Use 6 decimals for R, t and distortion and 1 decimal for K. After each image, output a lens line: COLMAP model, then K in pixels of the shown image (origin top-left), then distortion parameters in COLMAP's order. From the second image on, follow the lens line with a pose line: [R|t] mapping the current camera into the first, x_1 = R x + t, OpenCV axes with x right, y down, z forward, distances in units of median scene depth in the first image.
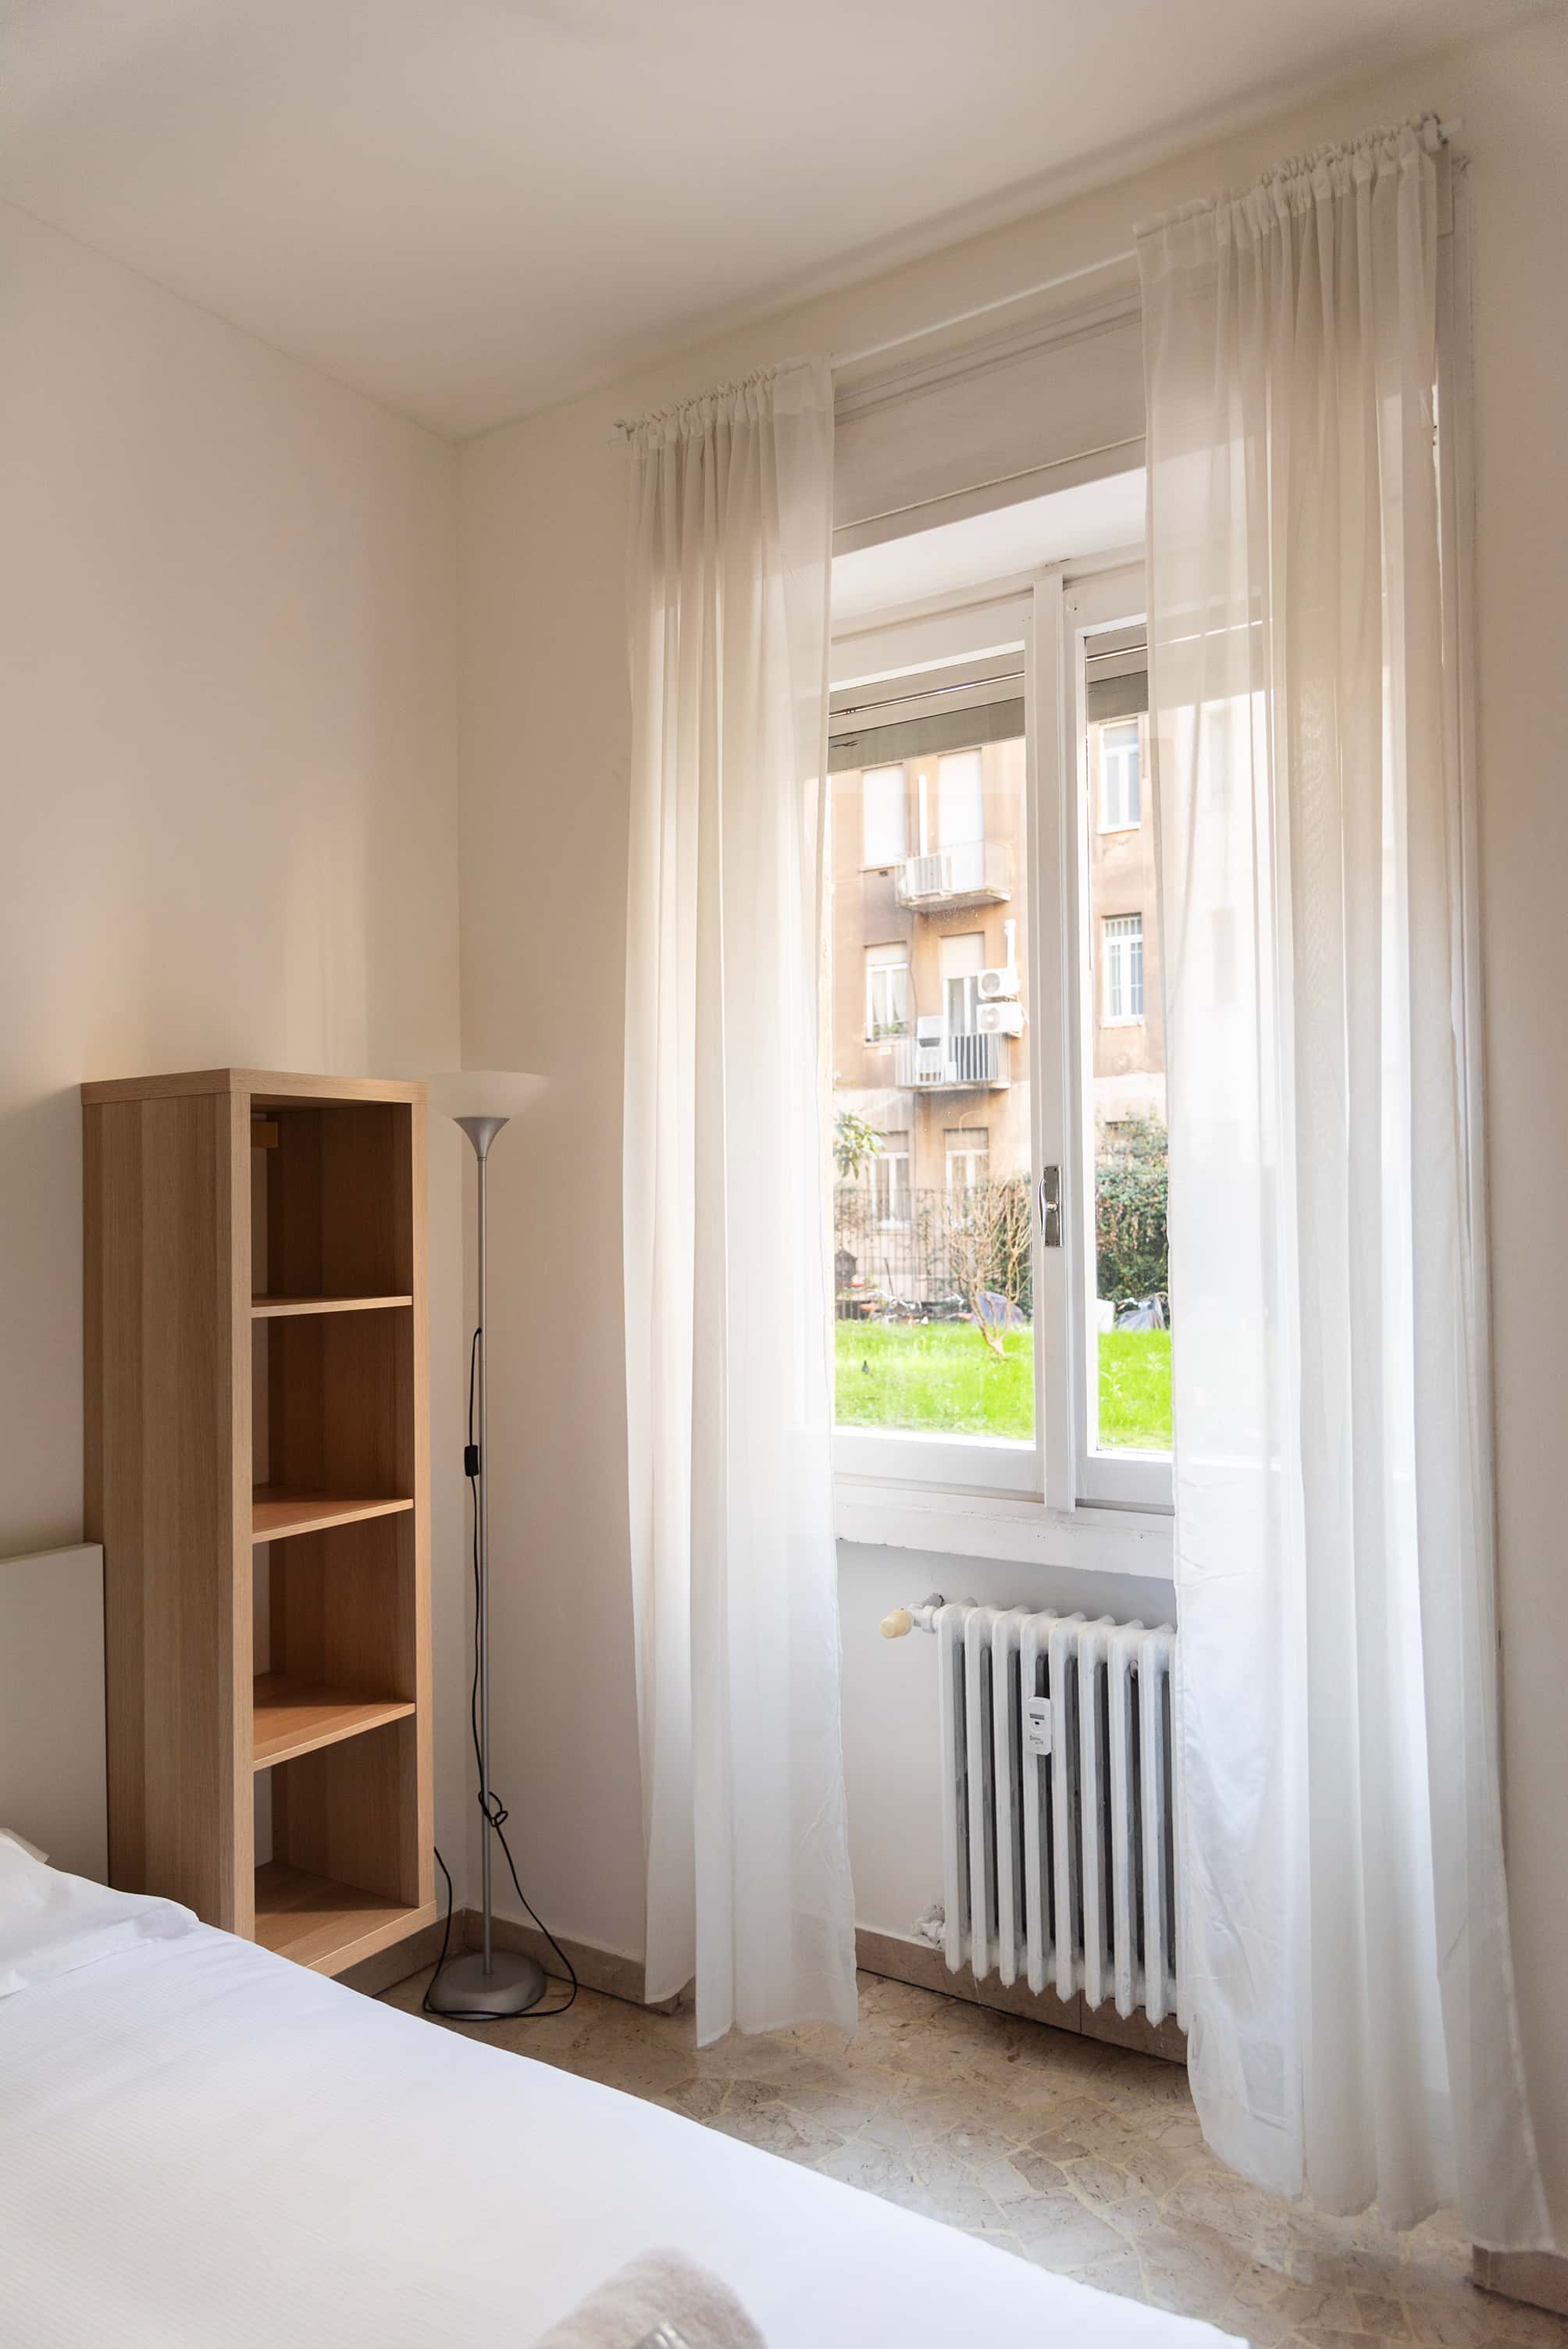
lens RADIAL K [[1595.3, 0, 804.8], [0, 1595.3, 1141.3], [0, 0, 1]] dist [-0.001906, -0.000822]
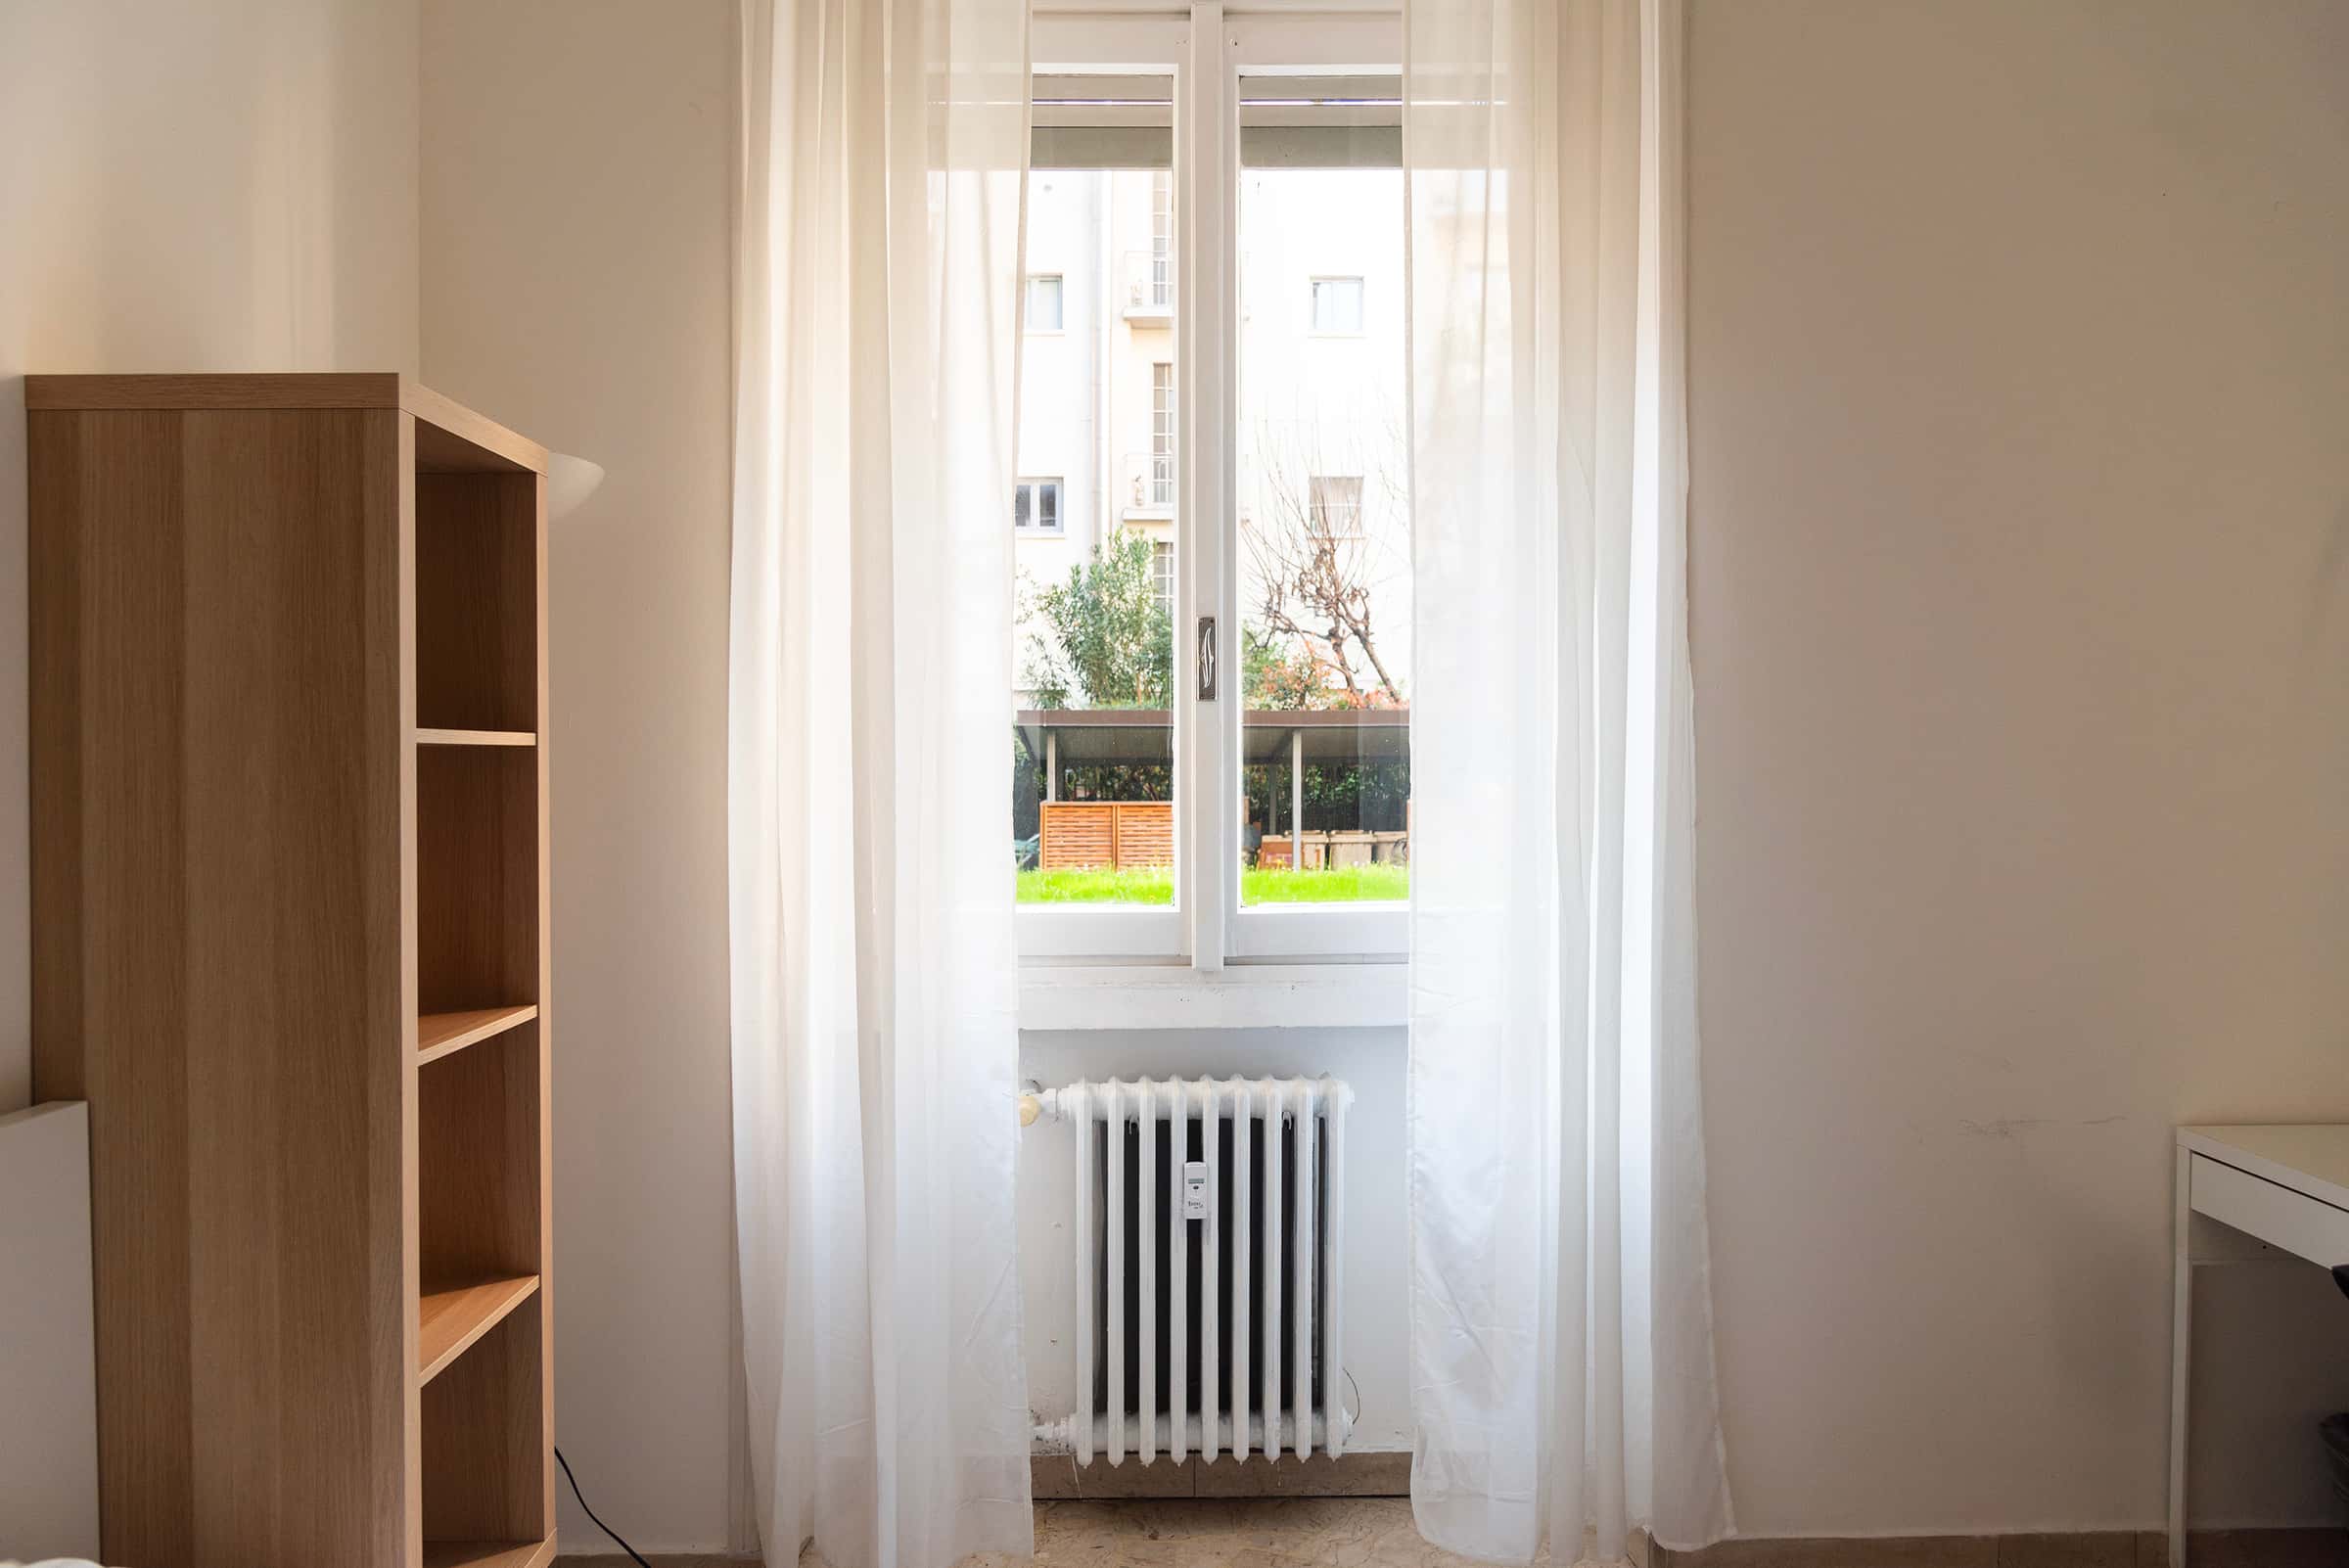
lens RADIAL K [[1595.3, 0, 1188.9], [0, 1595.3, 758.1], [0, 0, 1]] dist [-0.001906, -0.000822]
pose [[0.819685, 0.014333, 0.572635, -0.422081], [-0.034076, 0.999137, 0.023770, 0.080746], [-0.571800, -0.038997, 0.819466, 0.217197]]
